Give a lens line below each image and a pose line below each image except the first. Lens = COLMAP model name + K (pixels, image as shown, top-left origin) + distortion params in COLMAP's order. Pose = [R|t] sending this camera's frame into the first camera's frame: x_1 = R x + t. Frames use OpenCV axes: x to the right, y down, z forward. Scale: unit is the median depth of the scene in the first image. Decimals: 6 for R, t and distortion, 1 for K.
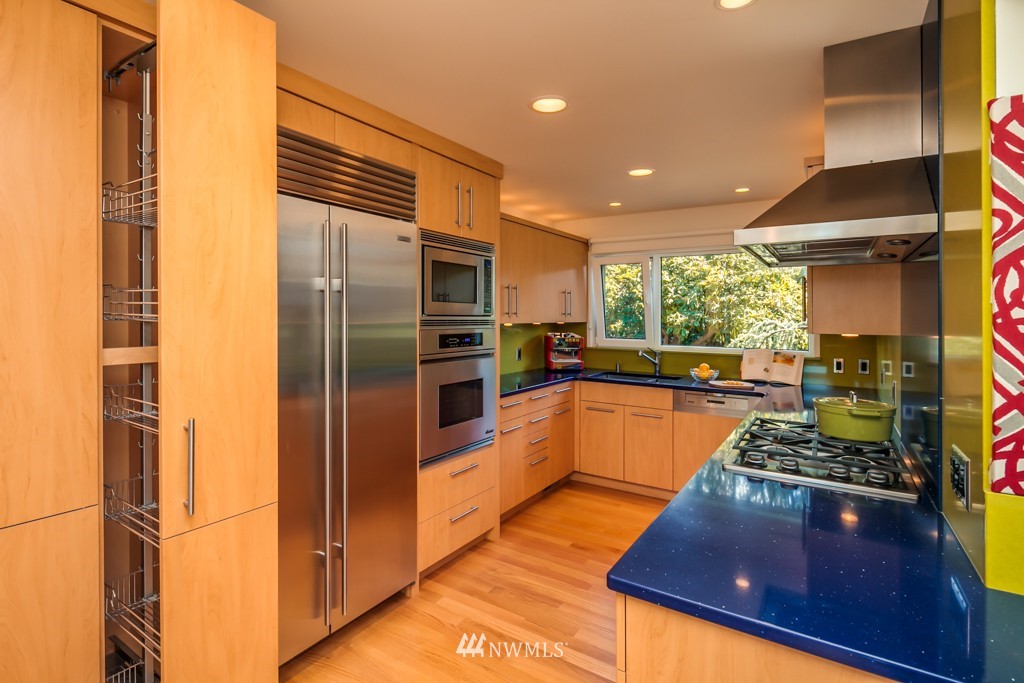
lens RADIAL K [[498.9, 0, 508.9], [0, 498.9, 312.5], [0, 0, 1]] dist [0.004249, -0.002561]
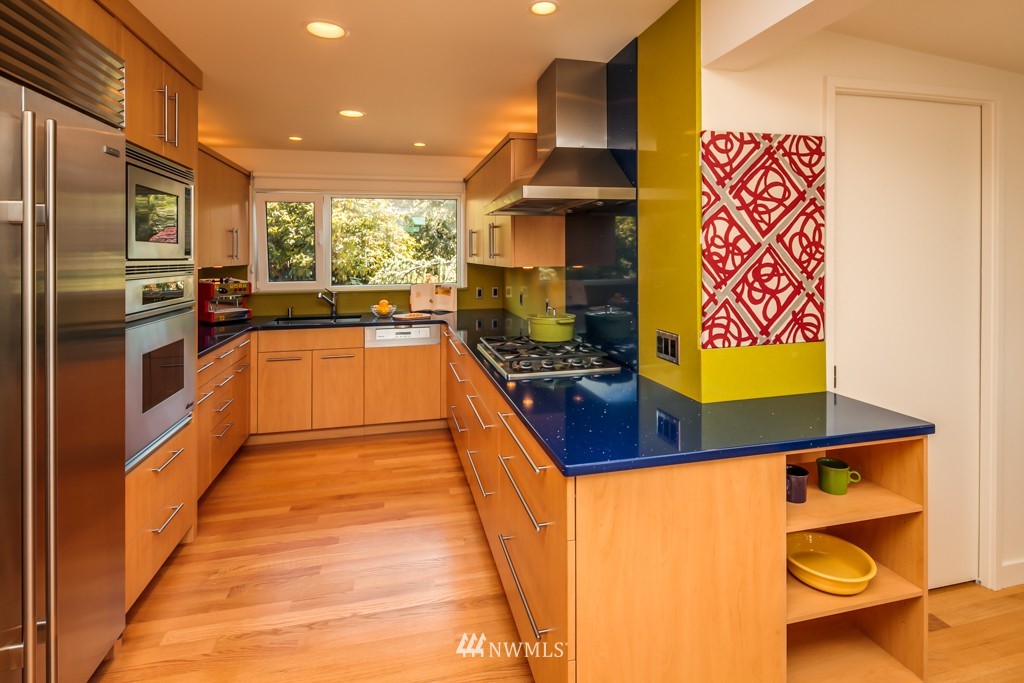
lens RADIAL K [[498.9, 0, 505.9], [0, 498.9, 252.4], [0, 0, 1]] dist [0.004249, -0.002561]
pose [[0.692628, -0.011706, 0.721200, -0.201828], [0.012713, 0.999911, 0.004021, -0.000949], [-0.721183, 0.006384, 0.692716, 0.066691]]
